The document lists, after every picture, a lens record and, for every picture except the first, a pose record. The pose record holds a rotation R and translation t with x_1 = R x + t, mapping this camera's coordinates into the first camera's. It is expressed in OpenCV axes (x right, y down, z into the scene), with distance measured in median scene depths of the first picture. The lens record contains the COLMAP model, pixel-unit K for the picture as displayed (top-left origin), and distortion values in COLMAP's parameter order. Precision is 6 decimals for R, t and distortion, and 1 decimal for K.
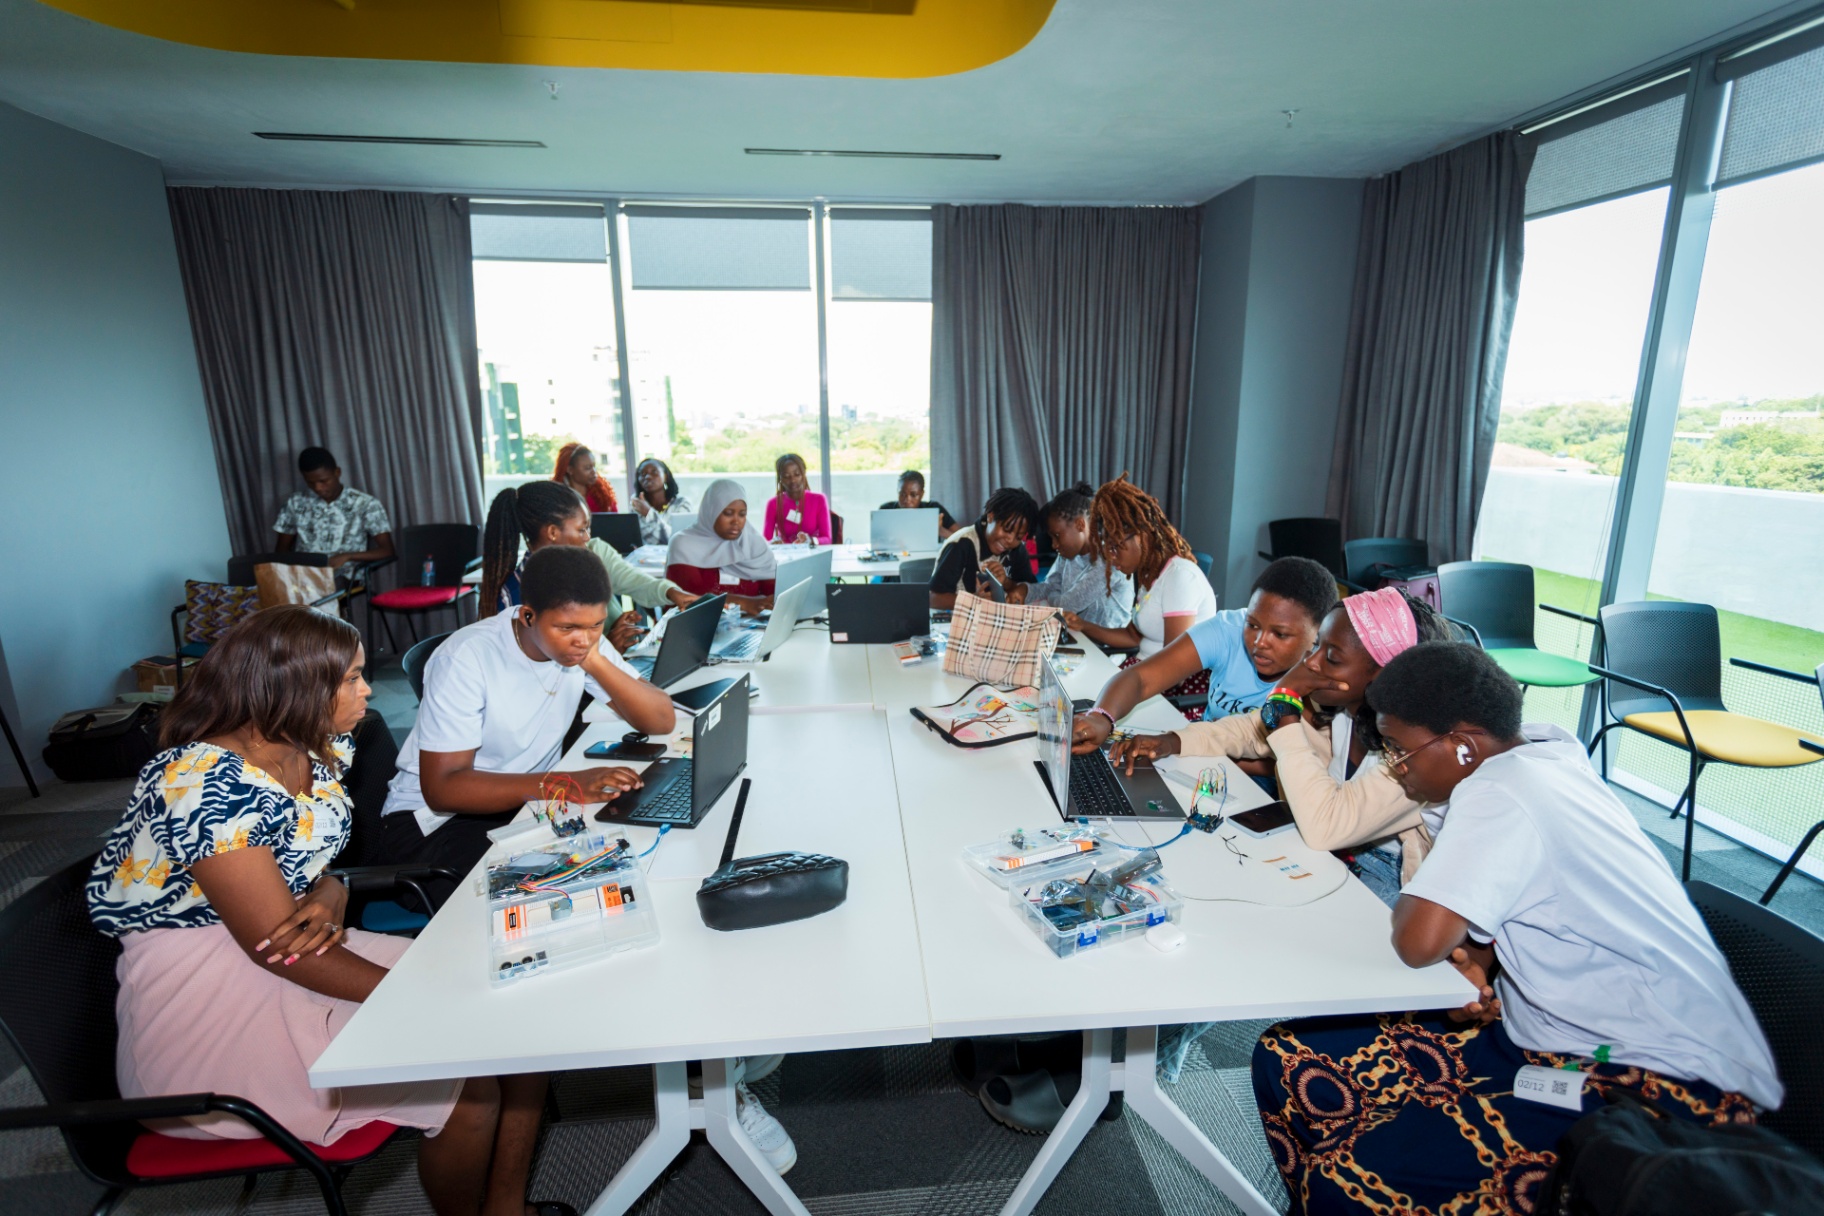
lens RADIAL K [[831.7, 0, 922.3], [0, 831.7, 581.3], [0, 0, 1]] dist [0.001232, 0.000335]
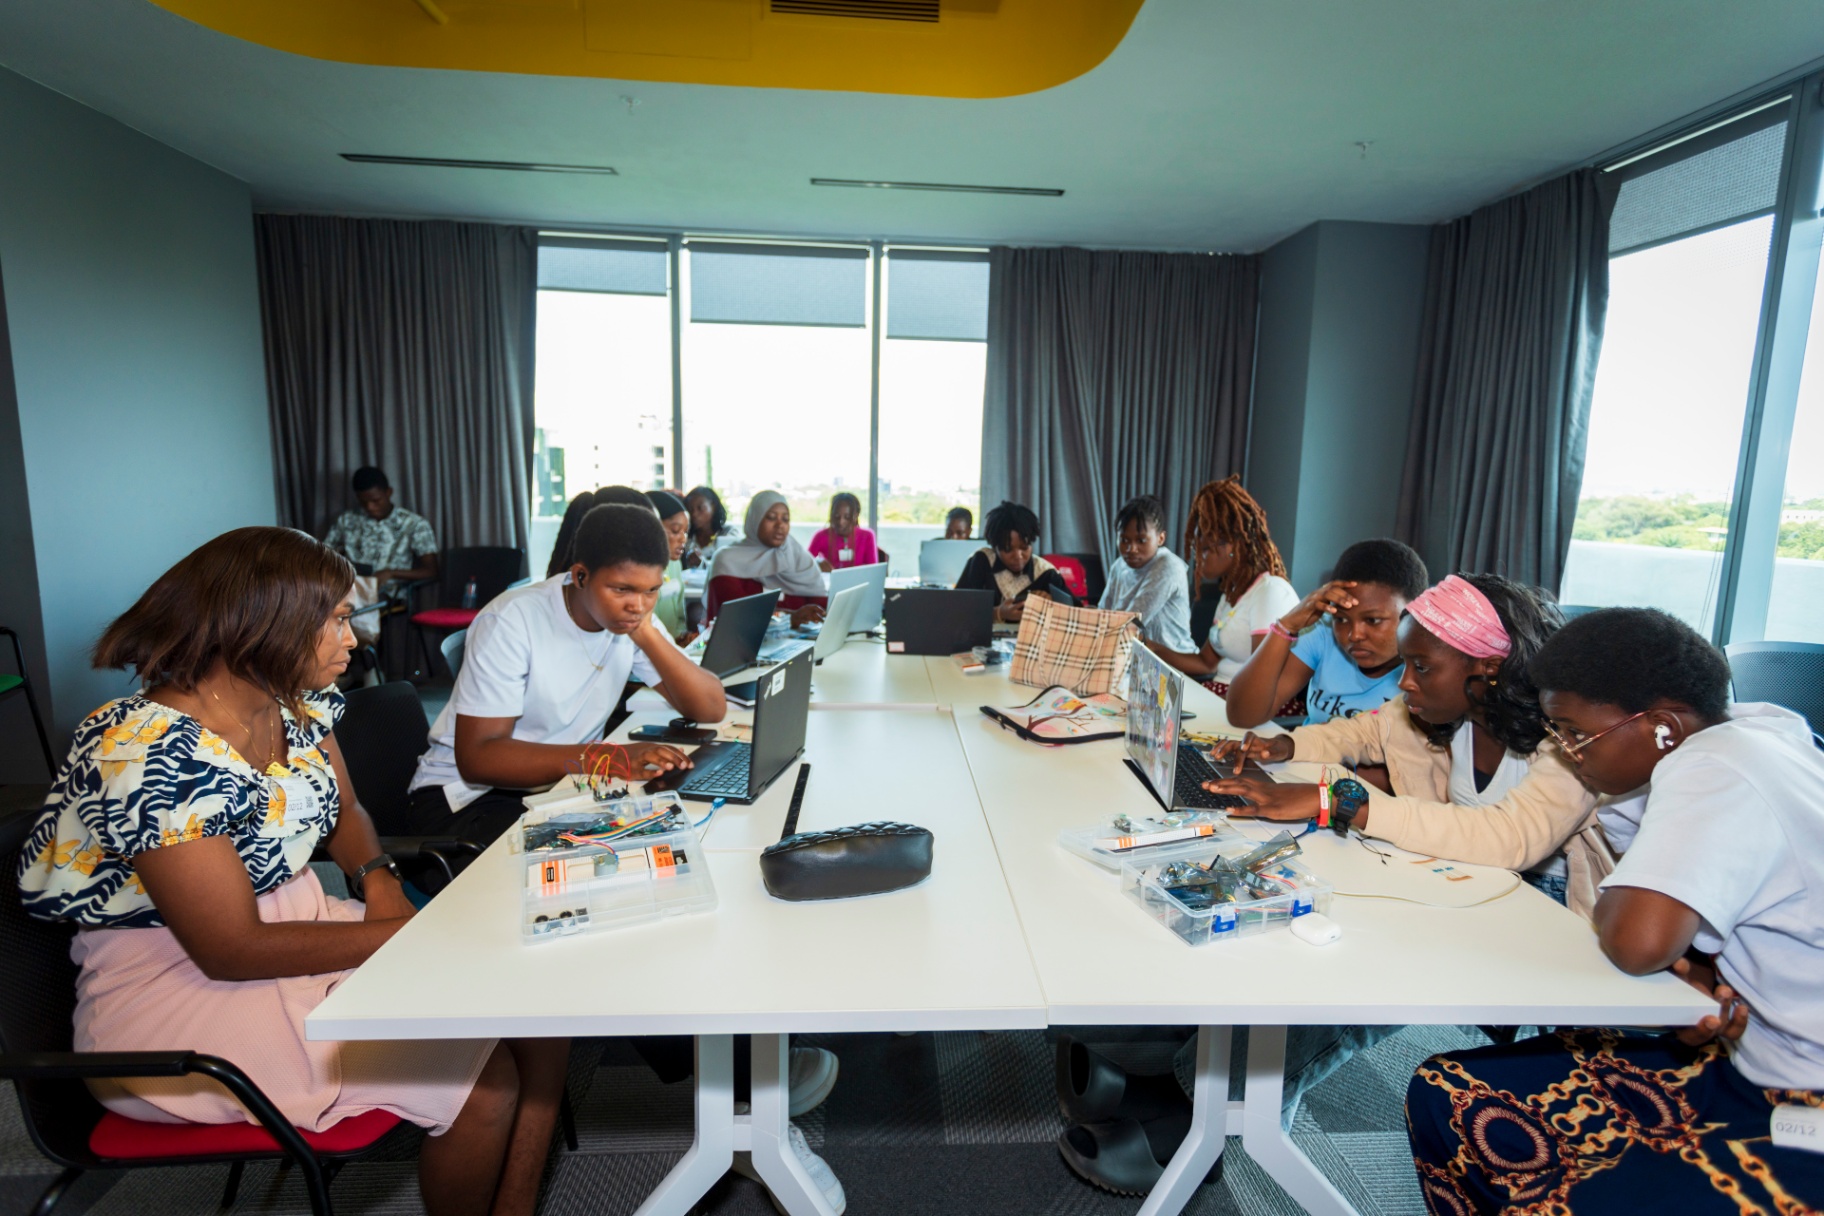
lens RADIAL K [[815.2, 0, 912.0], [0, 815.2, 608.0], [0, 0, 1]] dist [0.001190, -0.000452]
pose [[0.998866, 0.033058, -0.034276, -0.051692], [-0.035780, 0.995979, -0.082133, 0.100635], [0.031423, 0.083266, 0.996032, 0.076684]]
